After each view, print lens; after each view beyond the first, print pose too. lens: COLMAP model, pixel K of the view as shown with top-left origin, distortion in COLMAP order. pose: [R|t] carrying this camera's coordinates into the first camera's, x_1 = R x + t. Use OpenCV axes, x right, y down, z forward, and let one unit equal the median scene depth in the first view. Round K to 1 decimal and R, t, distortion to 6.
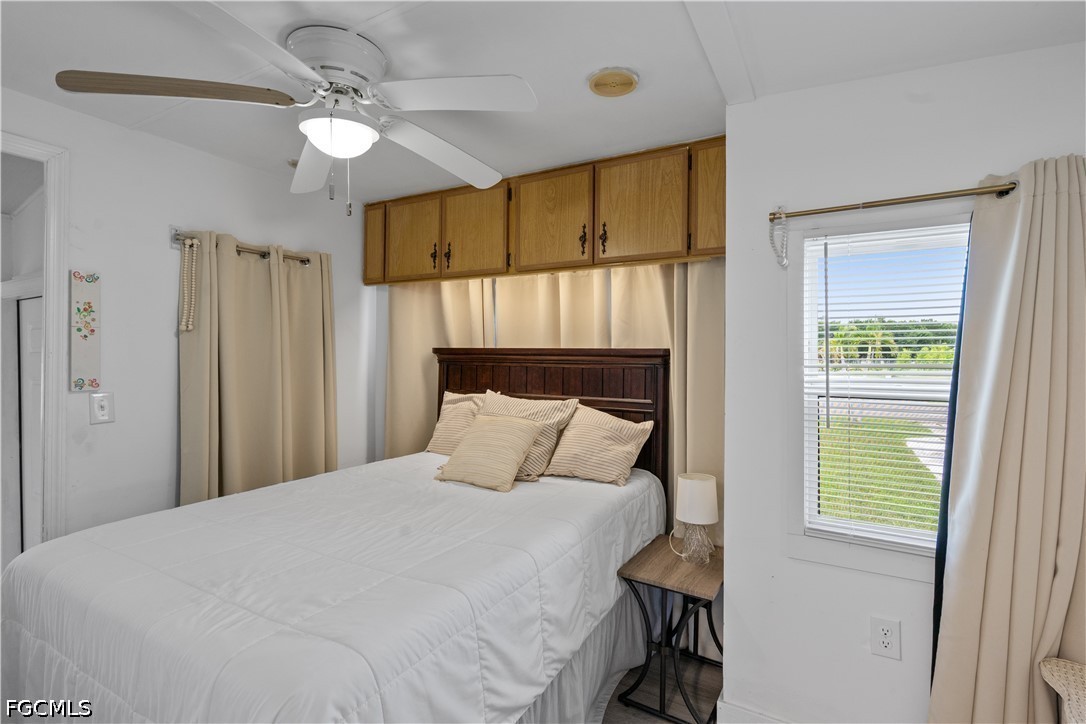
lens RADIAL K [[490.8, 0, 547.8], [0, 490.8, 364.5], [0, 0, 1]] dist [-0.001356, -0.000056]
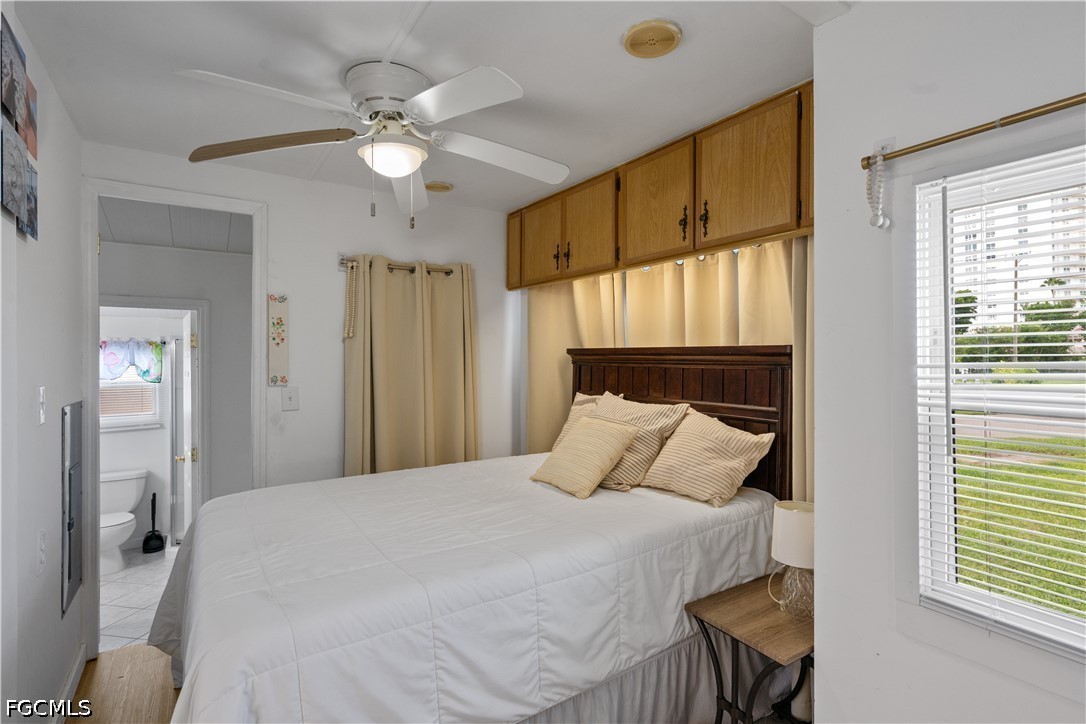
lens RADIAL K [[501.2, 0, 546.5], [0, 501.2, 365.1], [0, 0, 1]] dist [0.000065, 0.000174]
pose [[0.904594, -0.001321, -0.426272, 0.242914], [0.000561, 0.999998, -0.001909, 0.002198], [0.426273, 0.001487, 0.904593, 0.083029]]
